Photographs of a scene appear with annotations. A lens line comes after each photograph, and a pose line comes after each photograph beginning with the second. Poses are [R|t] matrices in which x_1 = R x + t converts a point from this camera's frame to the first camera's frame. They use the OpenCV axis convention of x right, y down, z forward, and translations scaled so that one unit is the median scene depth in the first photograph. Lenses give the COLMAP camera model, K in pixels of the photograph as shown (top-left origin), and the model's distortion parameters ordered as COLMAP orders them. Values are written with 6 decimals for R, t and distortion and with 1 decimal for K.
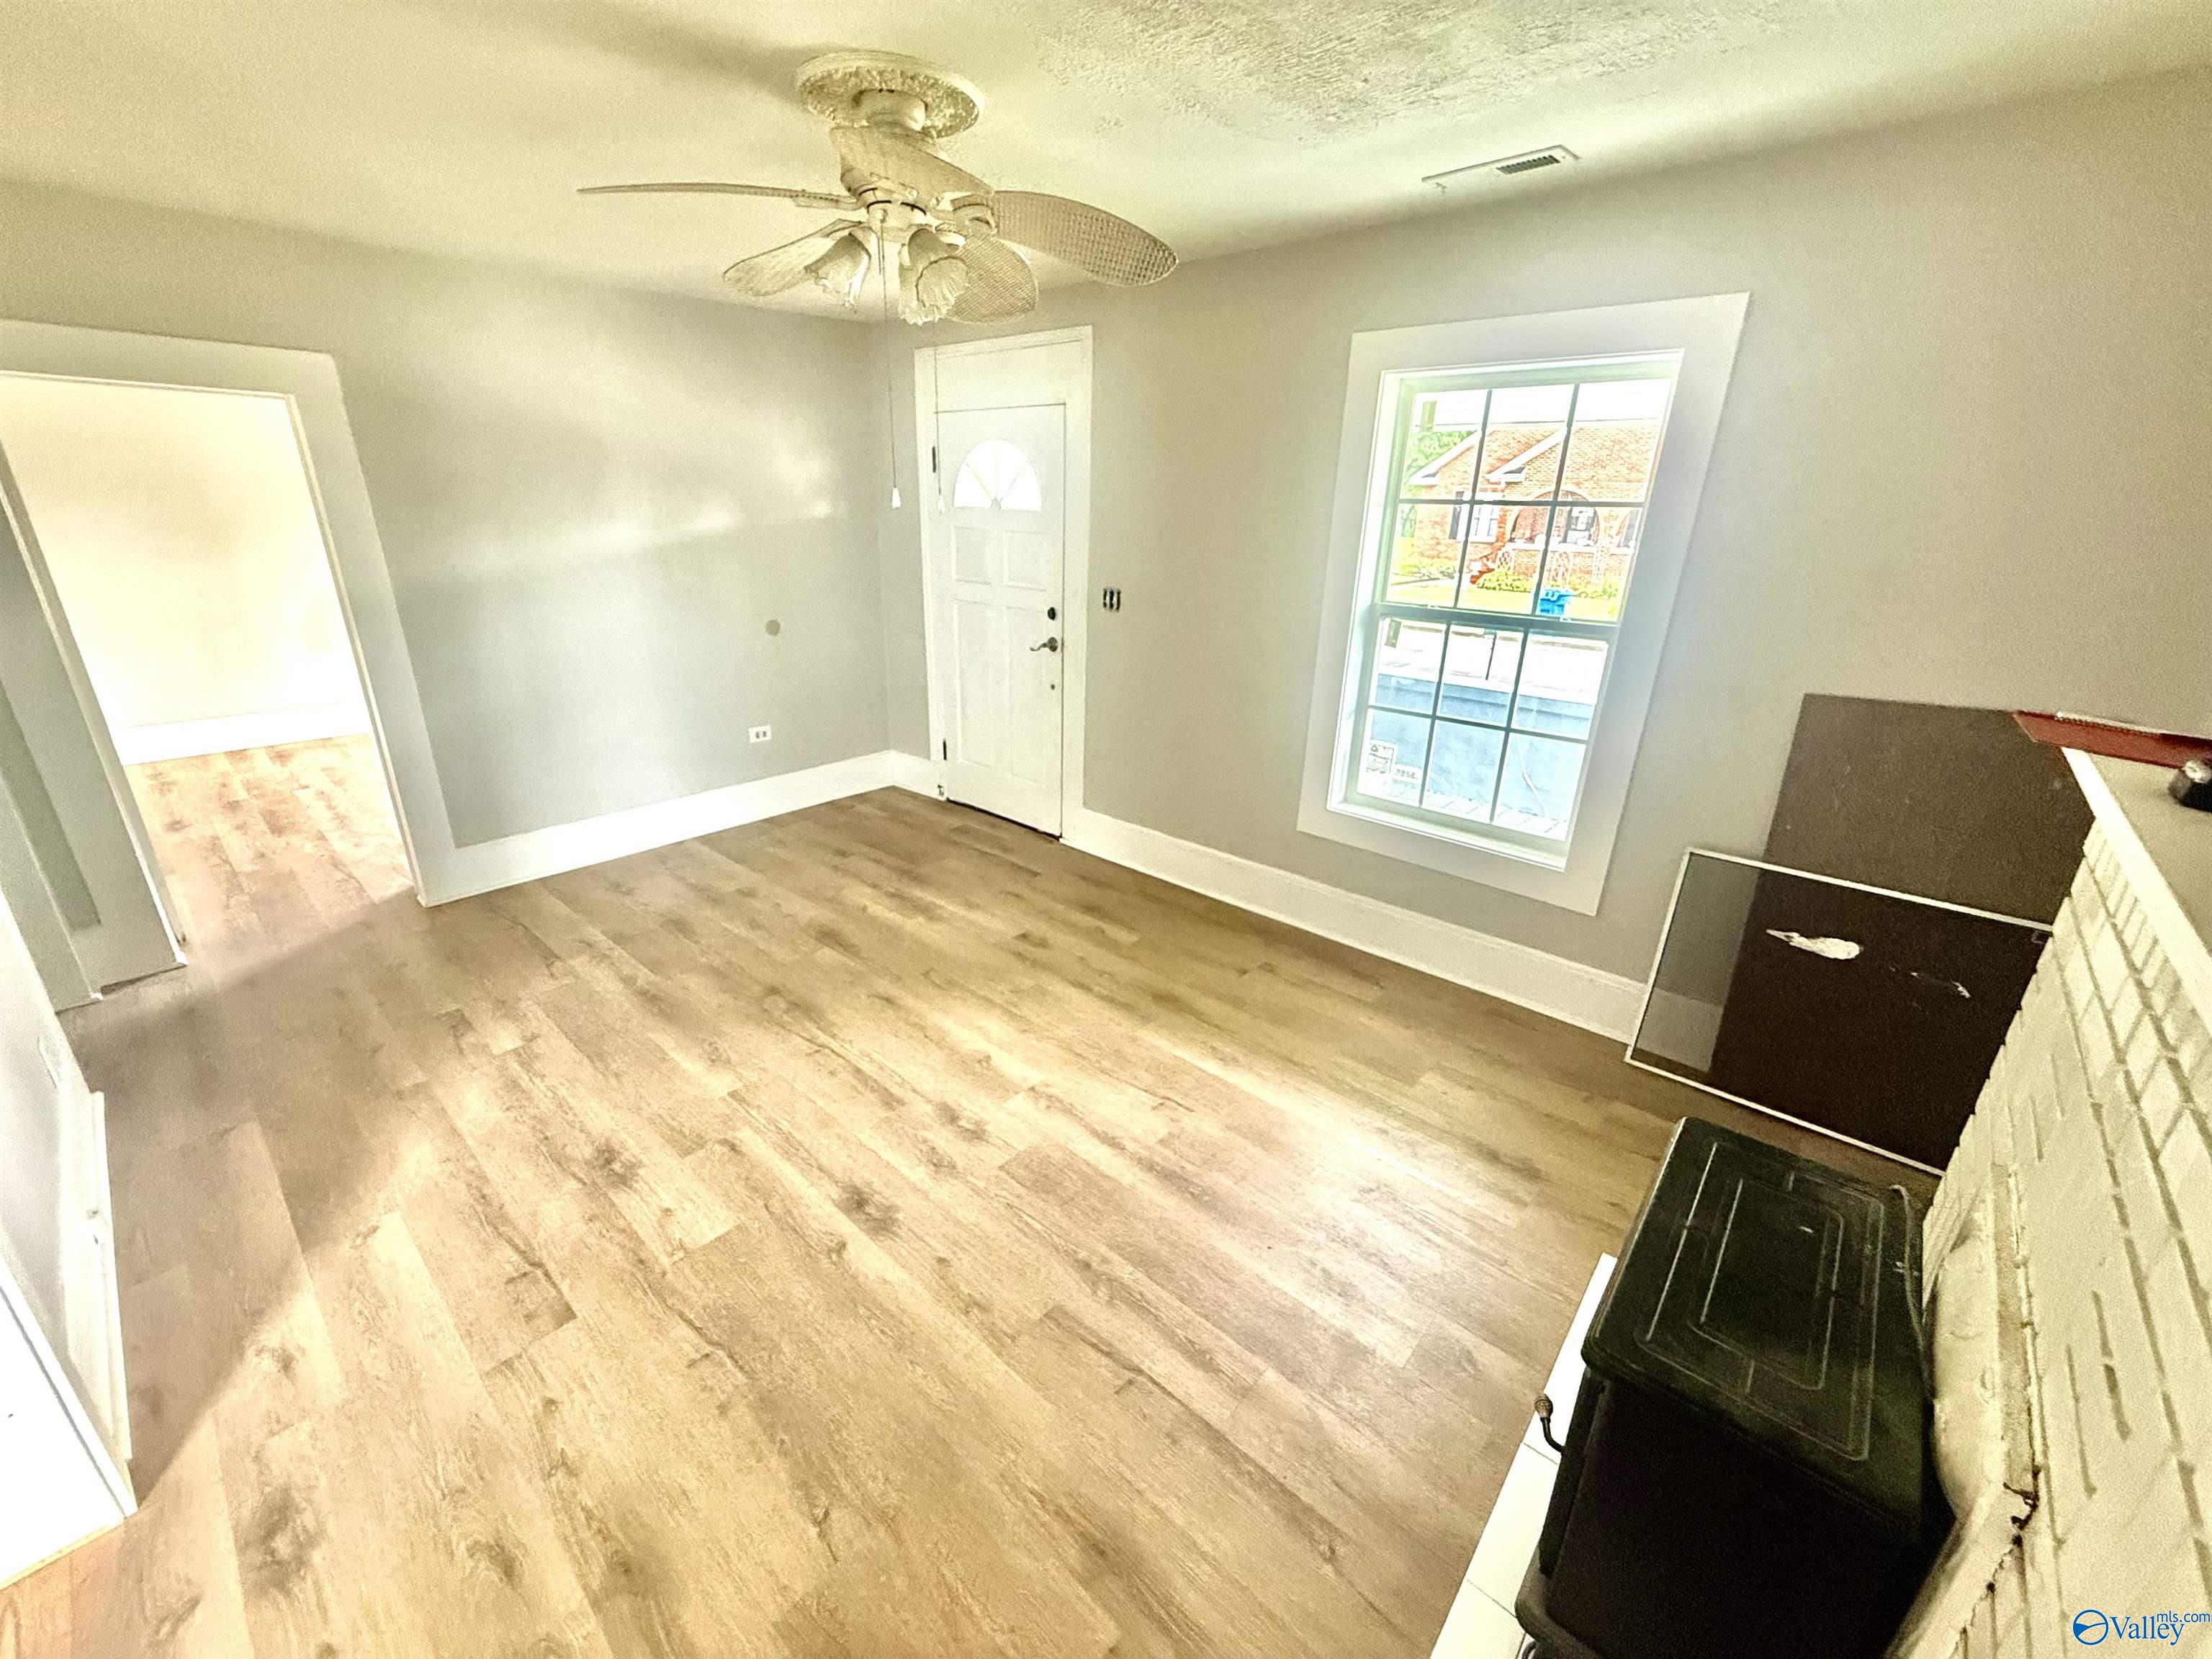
lens RADIAL K [[883.6, 0, 1100.8], [0, 883.6, 828.7], [0, 0, 1]] dist [0.001185, 0.000449]
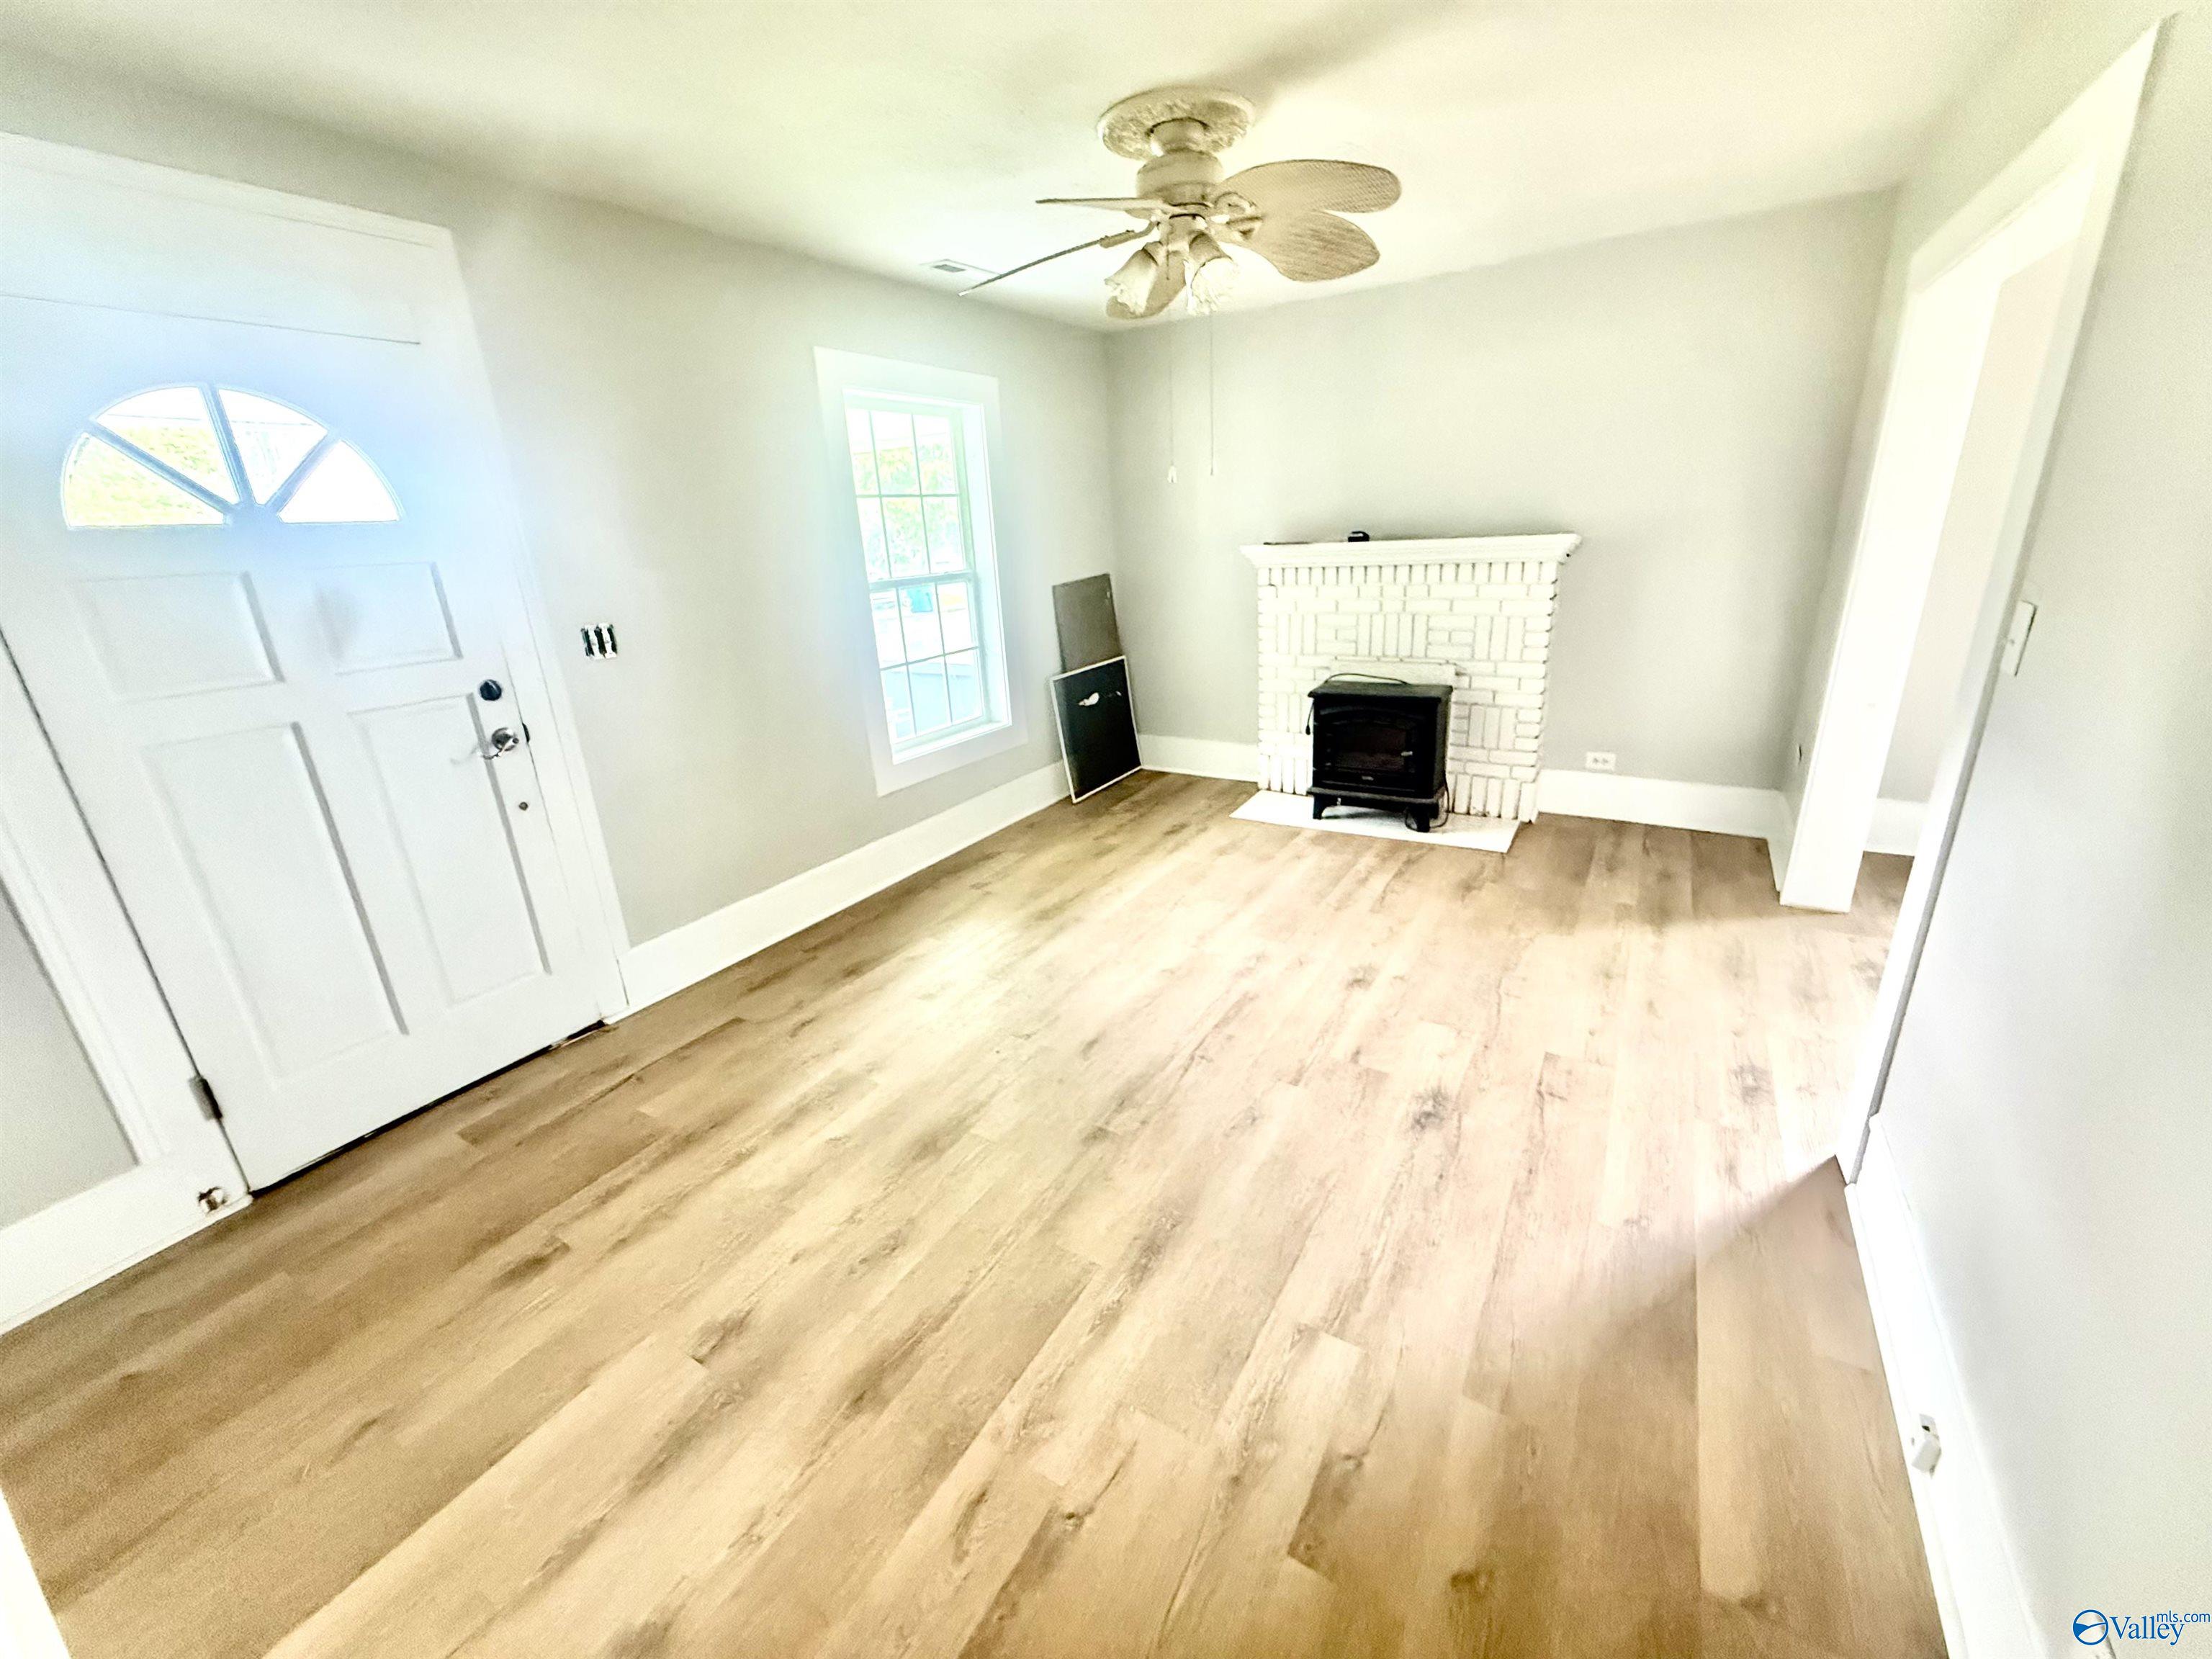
lens RADIAL K [[883.6, 0, 1100.8], [0, 883.6, 828.7], [0, 0, 1]] dist [0.001185, 0.000449]
pose [[-0.180217, -0.333845, 0.925240, -0.979766], [0.383575, 0.842320, 0.378638, -0.315361], [-0.905755, 0.423136, -0.023745, 0.913845]]
